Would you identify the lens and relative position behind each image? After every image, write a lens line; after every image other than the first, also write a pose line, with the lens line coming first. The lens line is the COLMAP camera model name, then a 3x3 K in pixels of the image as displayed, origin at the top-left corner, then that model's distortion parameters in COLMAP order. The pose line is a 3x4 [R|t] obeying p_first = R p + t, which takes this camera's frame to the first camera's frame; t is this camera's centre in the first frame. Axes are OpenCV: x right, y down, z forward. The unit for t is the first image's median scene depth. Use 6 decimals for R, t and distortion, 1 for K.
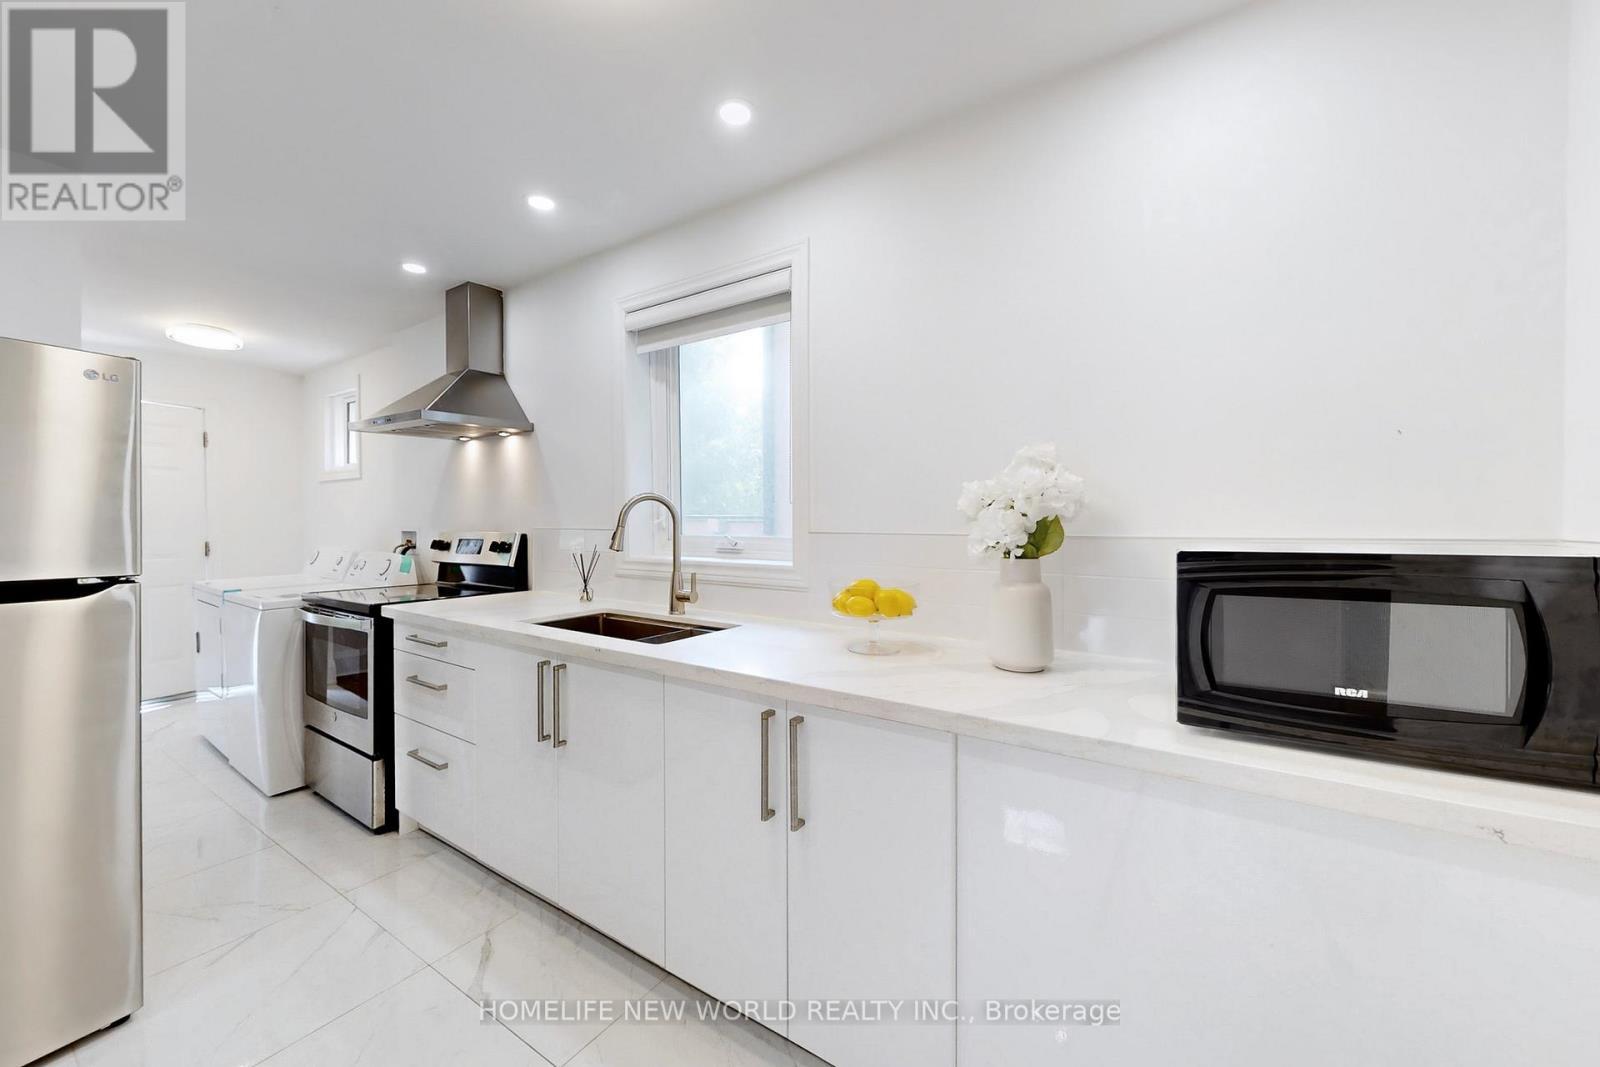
lens RADIAL K [[617.9, 0, 809.4], [0, 617.9, 527.0], [0, 0, 1]] dist [0.007948, 0.000069]
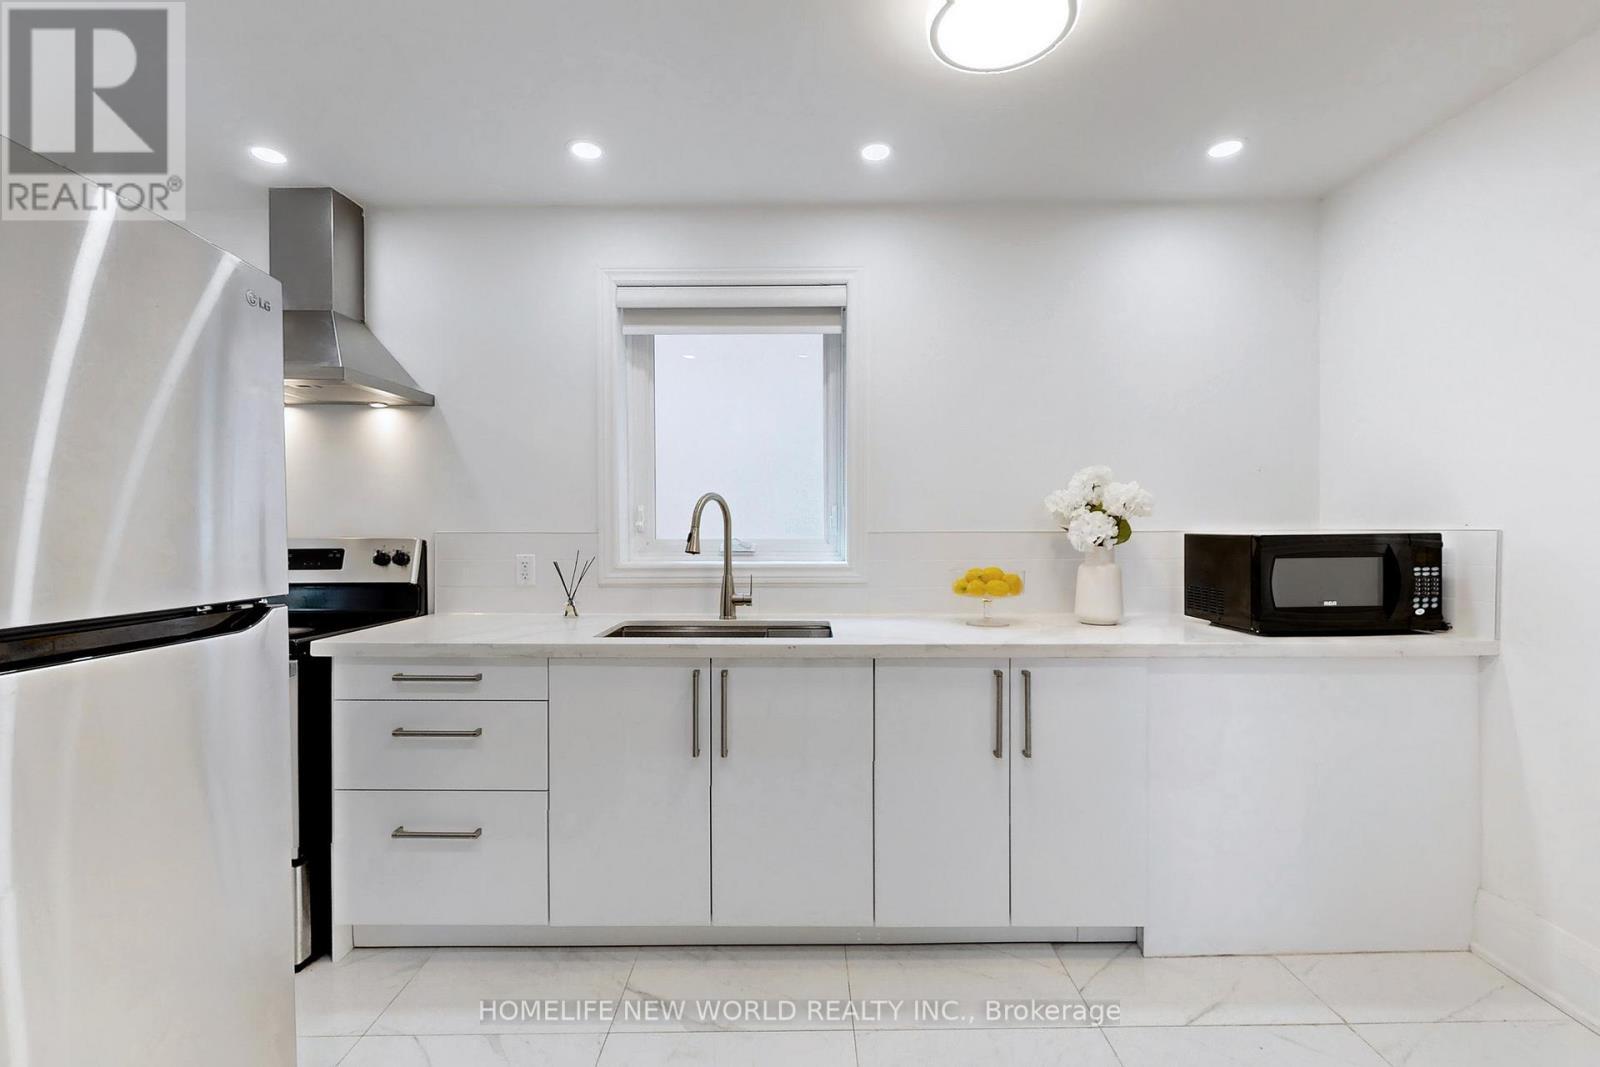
lens RADIAL K [[717.2, 0, 800.0], [0, 717.2, 533.5], [0, 0, 1]] dist [-0.001590, -0.000403]
pose [[0.827399, -0.005385, 0.561588, -0.625525], [0.008790, 0.999956, -0.003361, 0.010977], [-0.561545, 0.007718, 0.827410, 0.013872]]
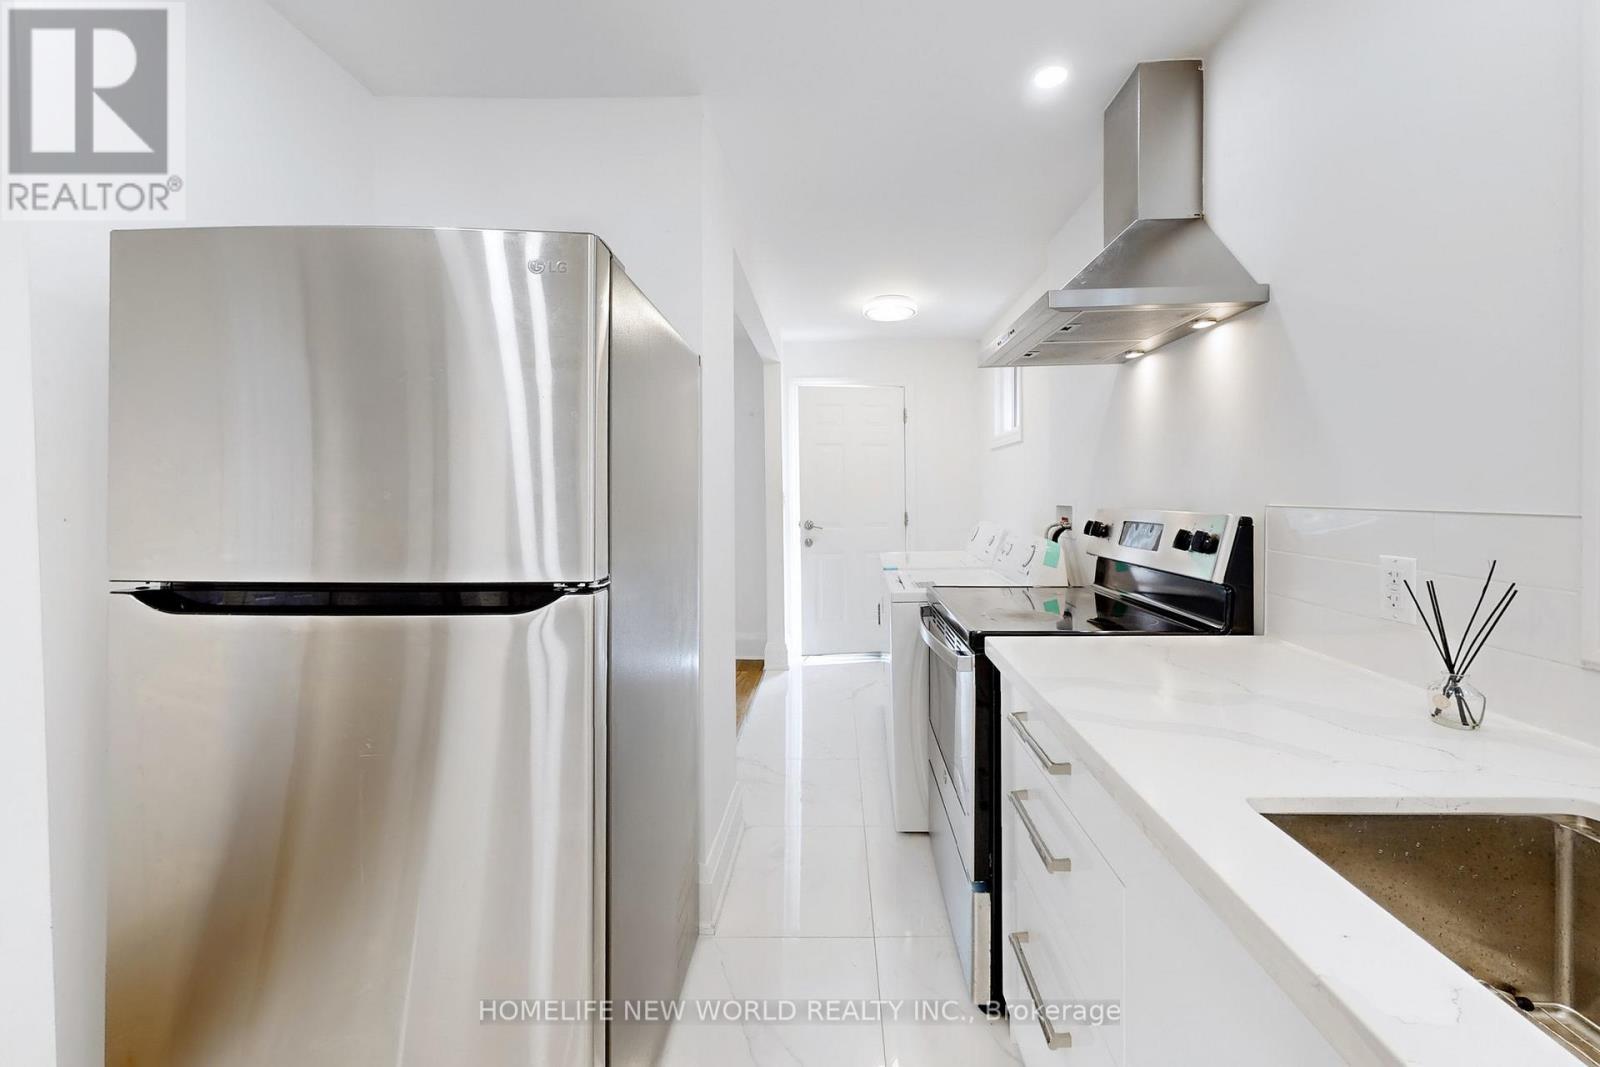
lens RADIAL K [[625.6, 0, 820.1], [0, 625.6, 498.1], [0, 0, 1]] dist [0.000261, -0.000027]
pose [[0.539374, 0.004347, -0.842055, -0.247989], [-0.002454, 0.999991, 0.003591, -0.005469], [0.842063, 0.000130, 0.539379, 0.493449]]
